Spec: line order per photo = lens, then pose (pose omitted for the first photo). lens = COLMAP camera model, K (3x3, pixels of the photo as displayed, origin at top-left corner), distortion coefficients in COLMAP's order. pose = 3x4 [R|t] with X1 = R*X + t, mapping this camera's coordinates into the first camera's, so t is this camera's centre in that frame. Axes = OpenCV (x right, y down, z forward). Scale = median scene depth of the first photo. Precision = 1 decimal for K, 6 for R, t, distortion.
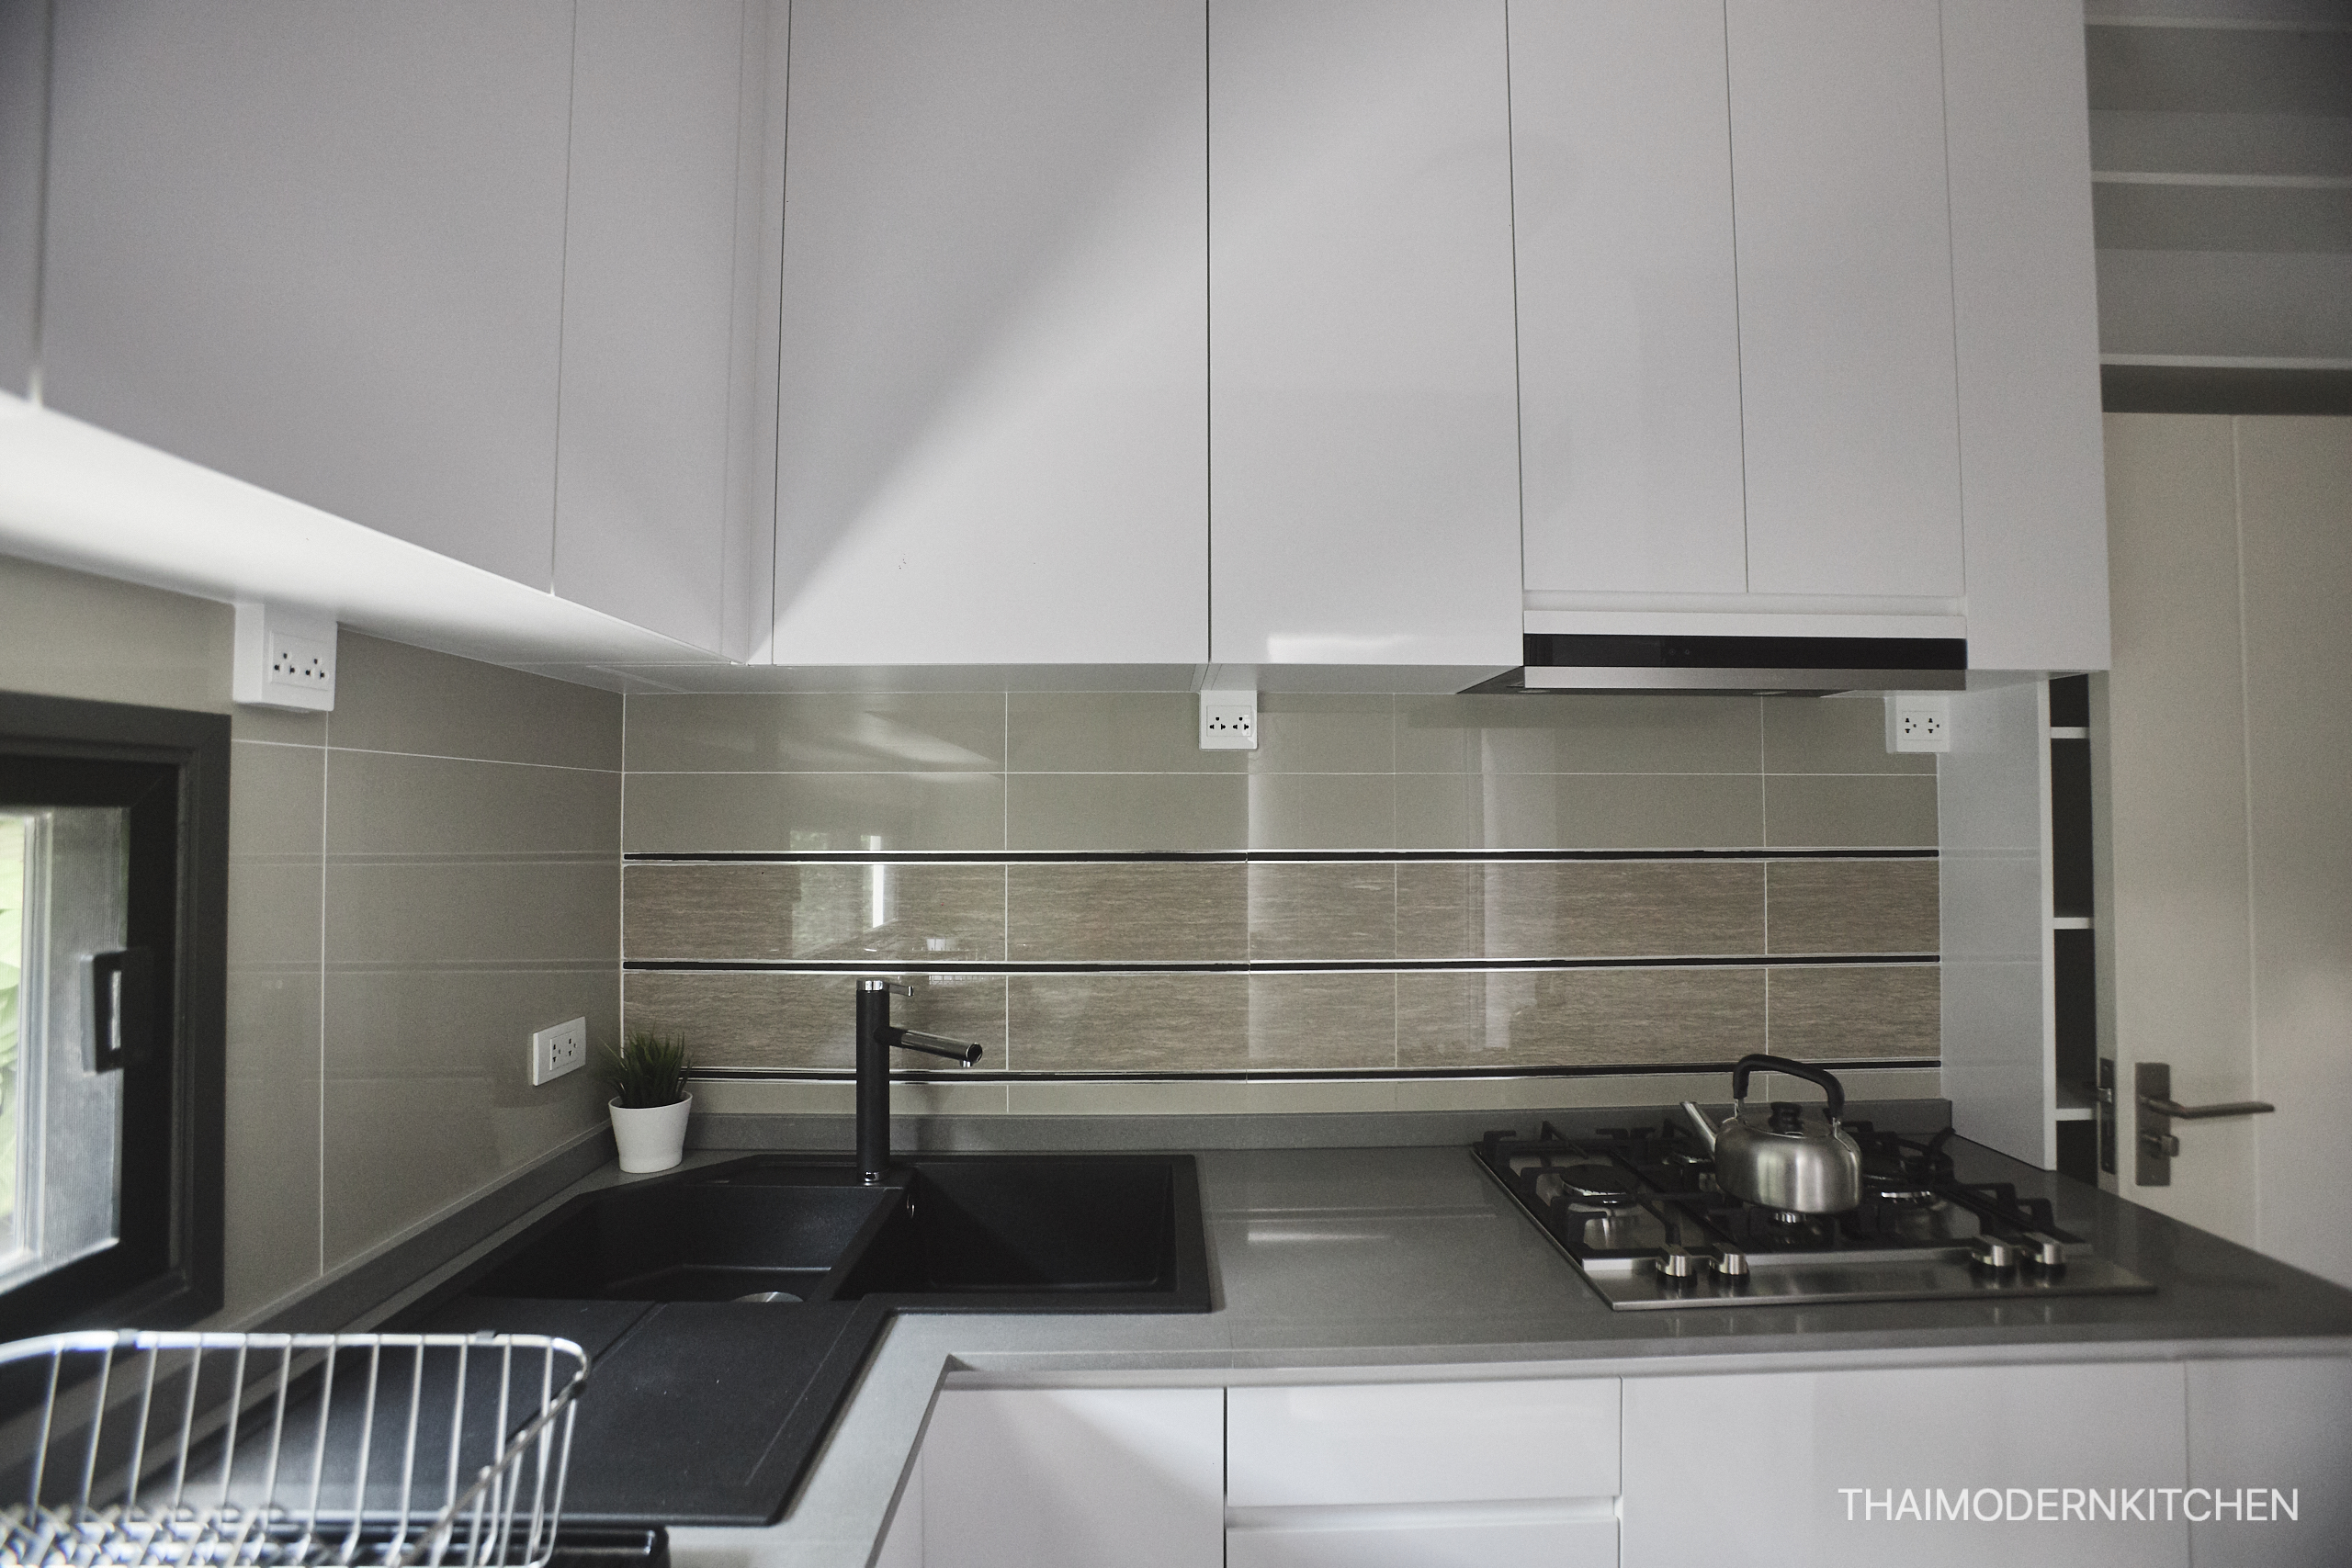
lens RADIAL K [[1065.8, 0, 1191.2], [0, 1065.8, 784.0], [0, 0, 1]] dist [-0.086314, 0.033751]
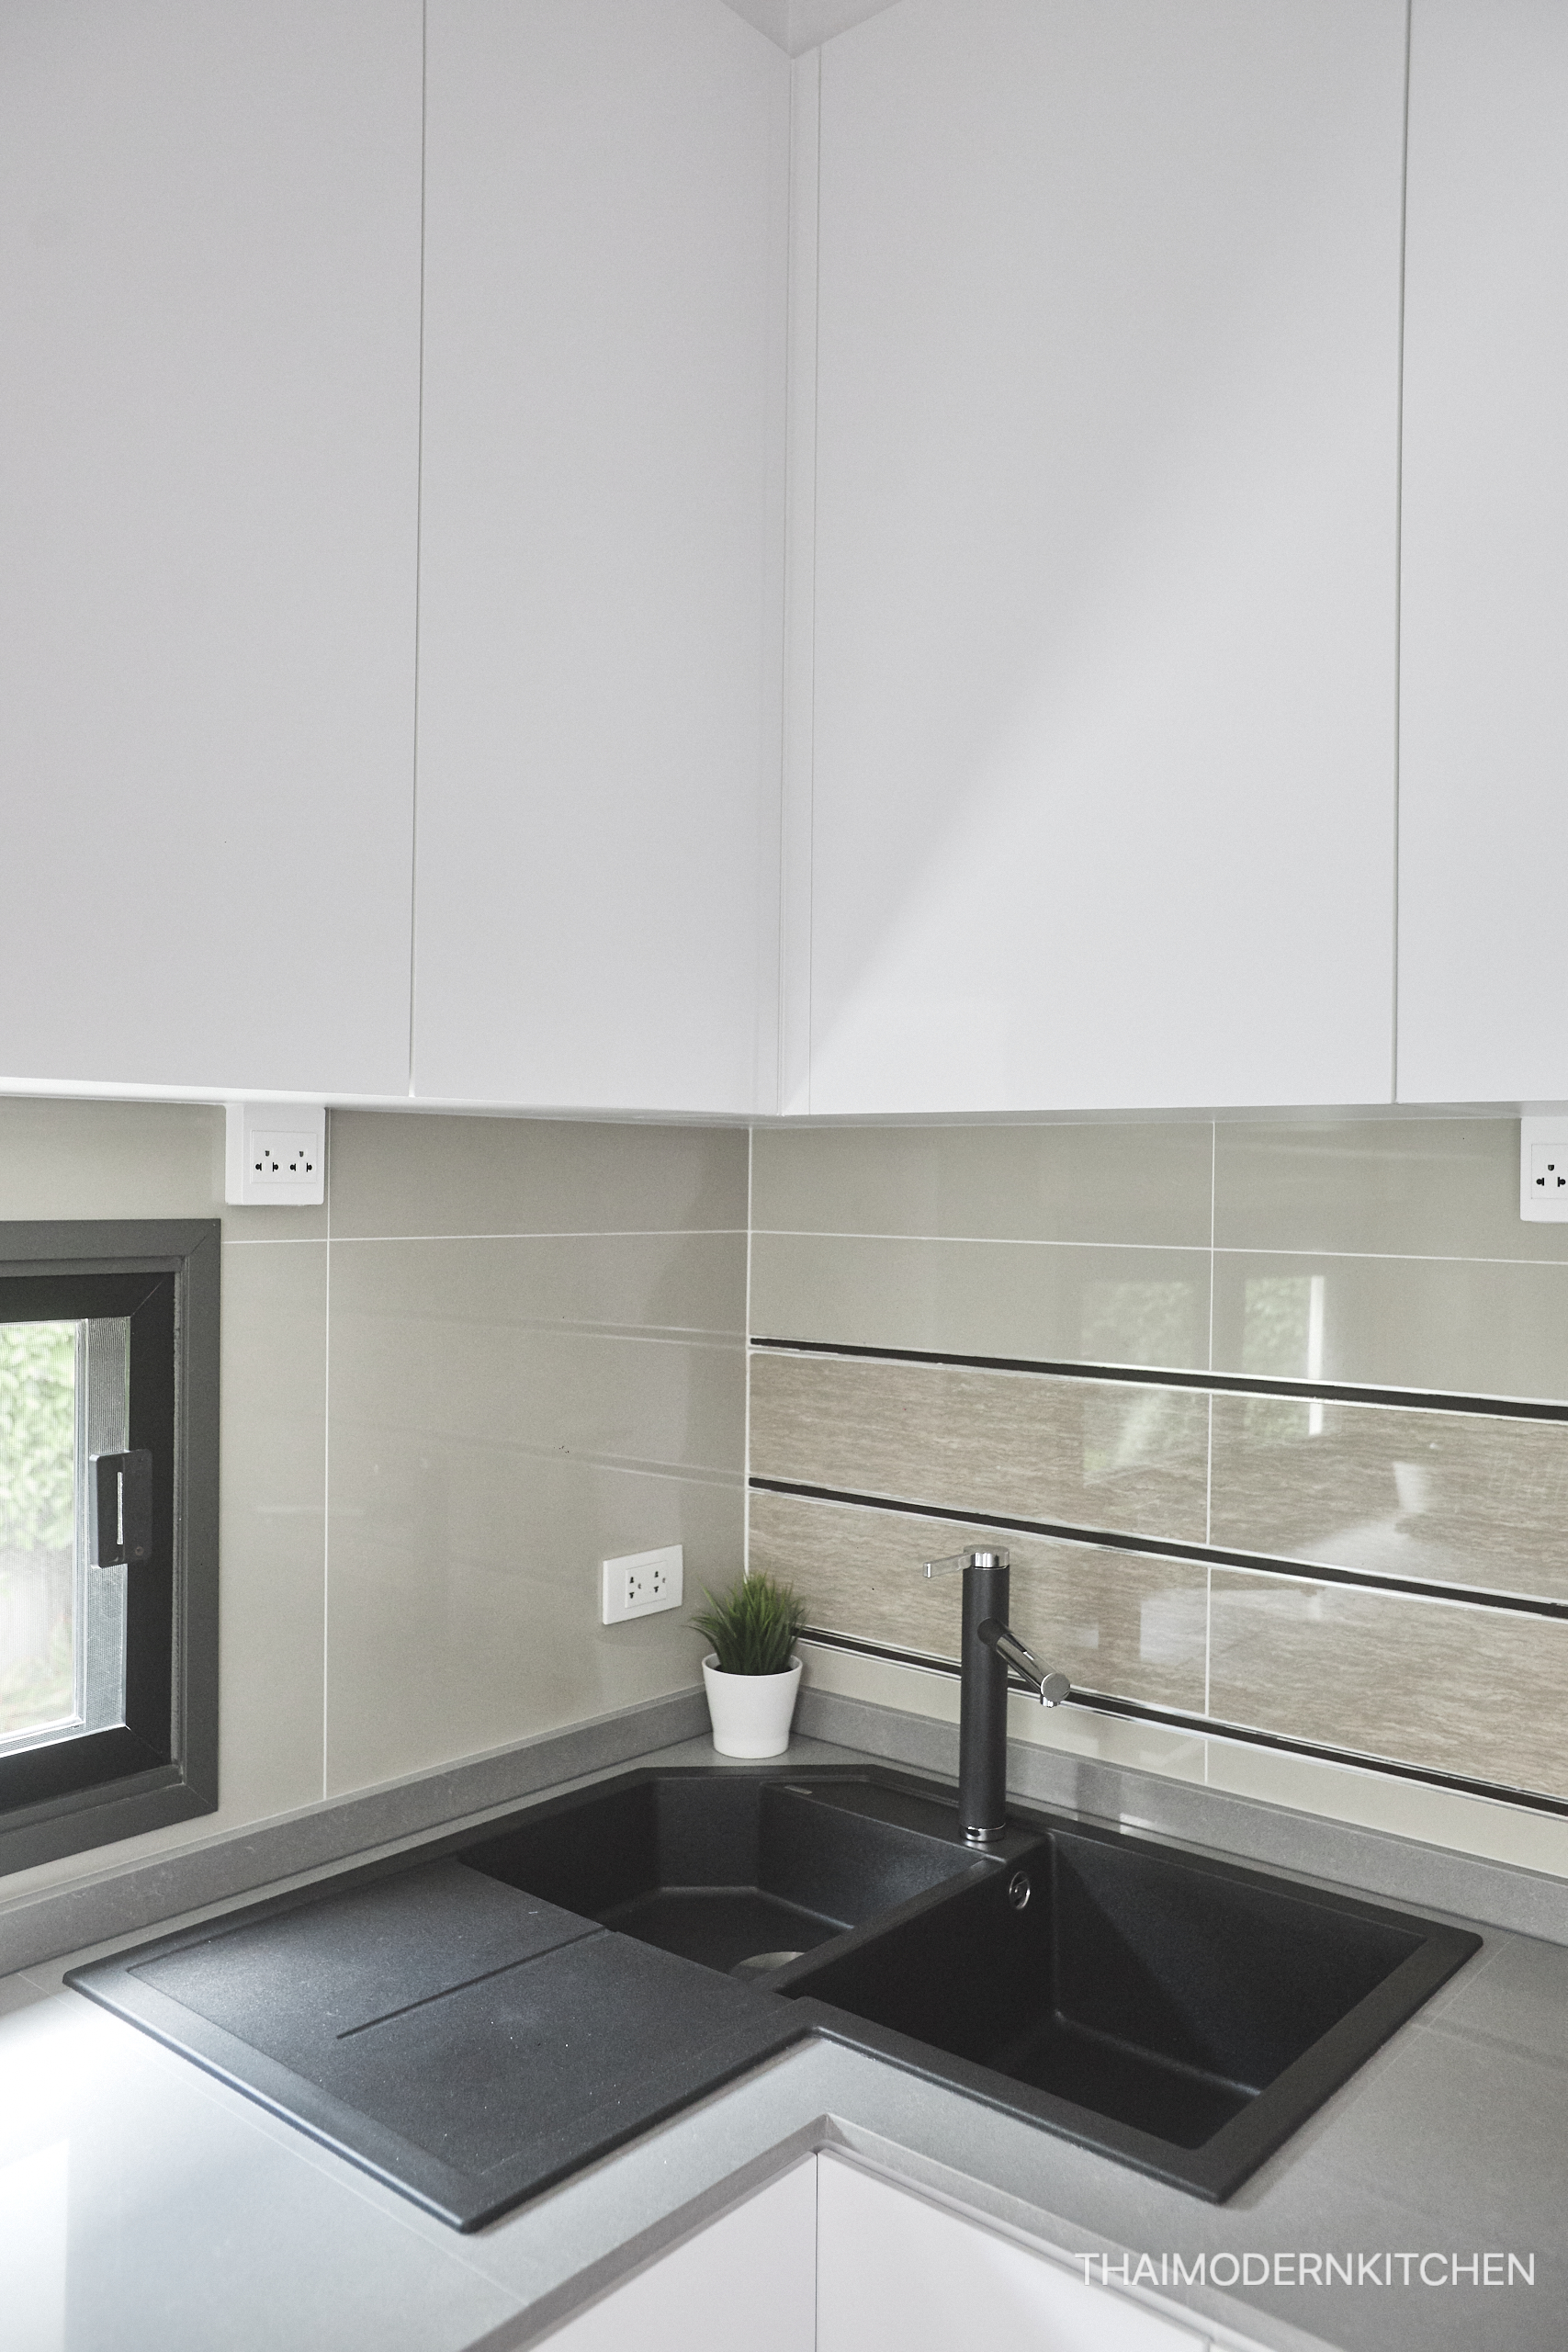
lens RADIAL K [[1741.4, 0, 779.7], [0, 1741.4, 1180.9], [0, 0, 1]] dist [-0.043460, 0.068615]
pose [[0.747279, 0.009859, -0.664438, 0.327195], [0.007405, 0.999704, 0.023162, -0.078621], [0.664470, -0.022228, 0.746985, 0.055413]]
